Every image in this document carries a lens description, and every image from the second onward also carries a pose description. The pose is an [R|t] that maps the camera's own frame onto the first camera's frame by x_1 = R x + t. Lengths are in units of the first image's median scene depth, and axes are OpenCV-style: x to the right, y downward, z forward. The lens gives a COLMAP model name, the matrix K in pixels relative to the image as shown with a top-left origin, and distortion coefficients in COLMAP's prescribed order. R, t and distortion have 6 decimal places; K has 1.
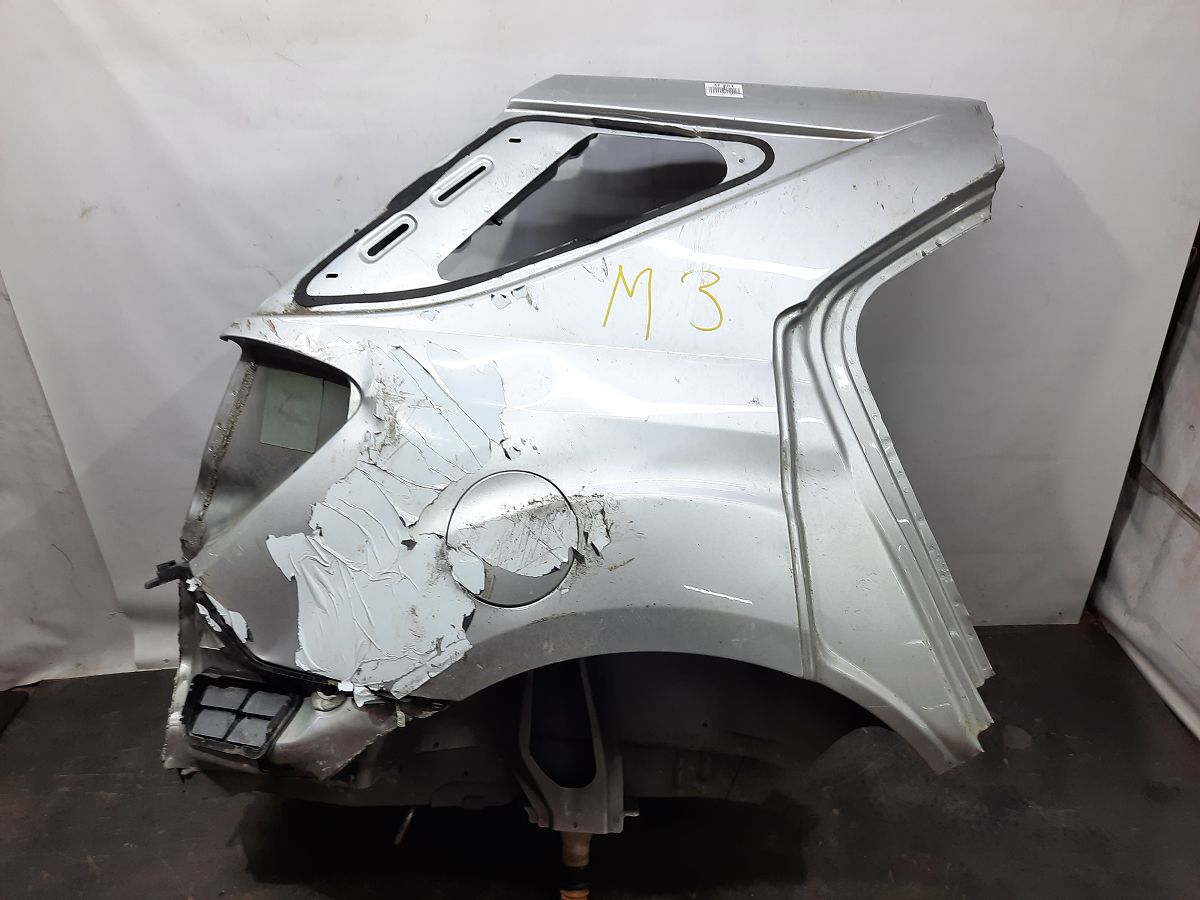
lens RADIAL K [[876.8, 0, 598.5], [0, 876.8, 454.0], [0, 0, 1]] dist [0.055881, -0.060373]
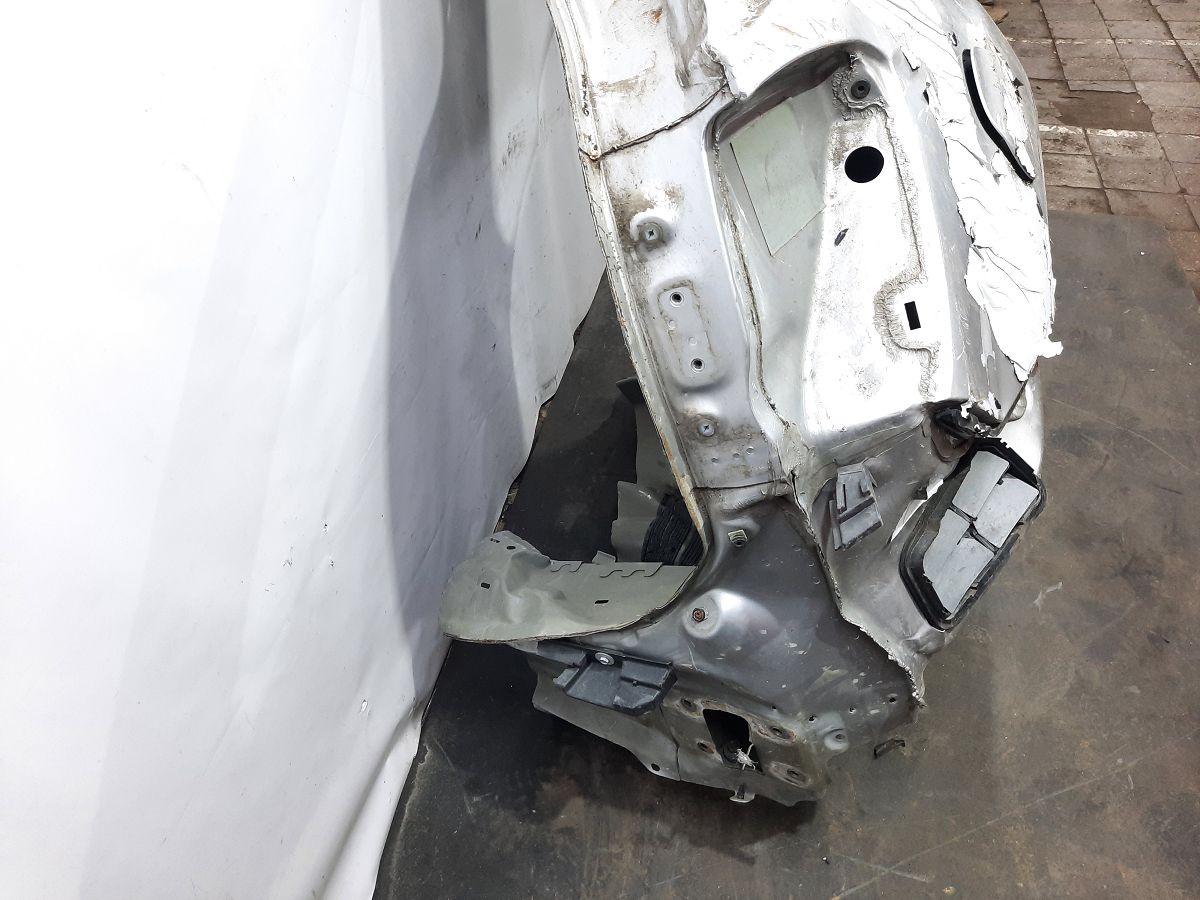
lens RADIAL K [[877.1, 0, 603.4], [0, 877.1, 463.2], [0, 0, 1]] dist [0.063814, -0.061731]
pose [[0.233571, -0.665612, 0.708806, -0.954331], [0.507301, 0.705310, 0.495159, -0.278206], [-0.829512, 0.243923, 0.502406, 0.834450]]
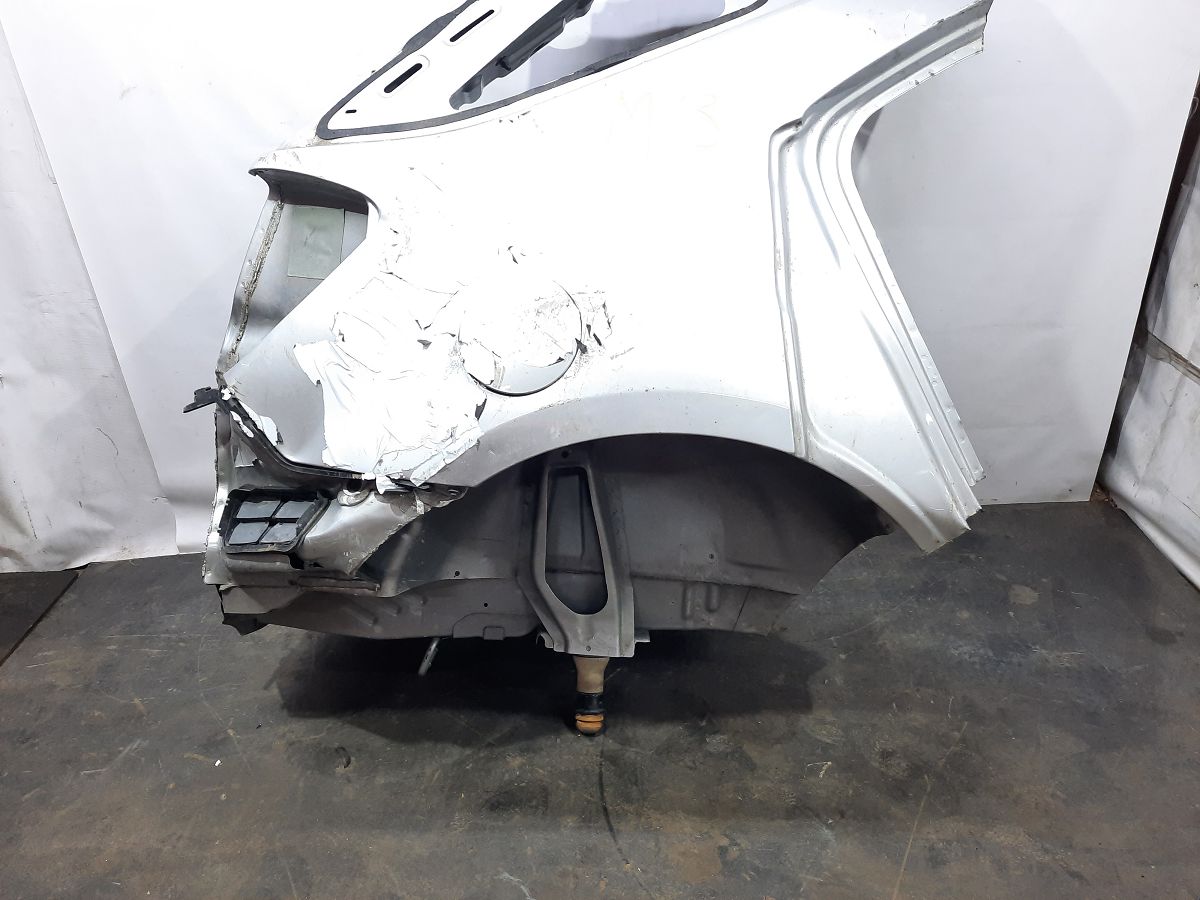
lens RADIAL K [[870.5, 0, 597.0], [0, 870.5, 452.1], [0, 0, 1]] dist [0.064923, -0.062571]
pose [[0.999217, -0.012469, -0.037539, 0.028594], [0.012447, 0.999922, -0.000823, 0.208413], [0.037546, 0.000355, 0.999295, -0.048111]]
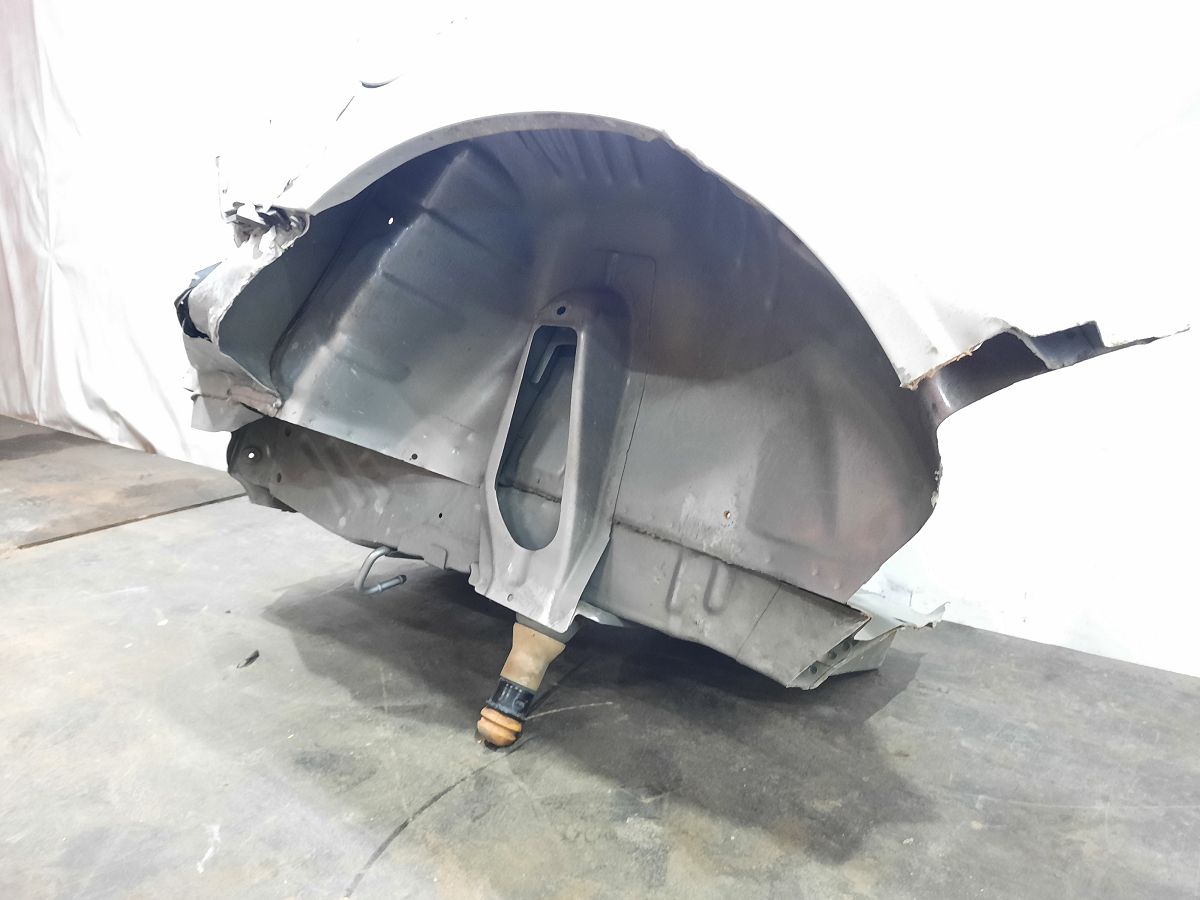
lens RADIAL K [[884.2, 0, 601.2], [0, 884.2, 460.8], [0, 0, 1]] dist [0.048558, -0.051843]
pose [[0.800472, 0.165797, -0.575983, 0.463723], [-0.315523, 0.933610, -0.169757, 0.465940], [0.509598, 0.317622, 0.799641, 0.500988]]
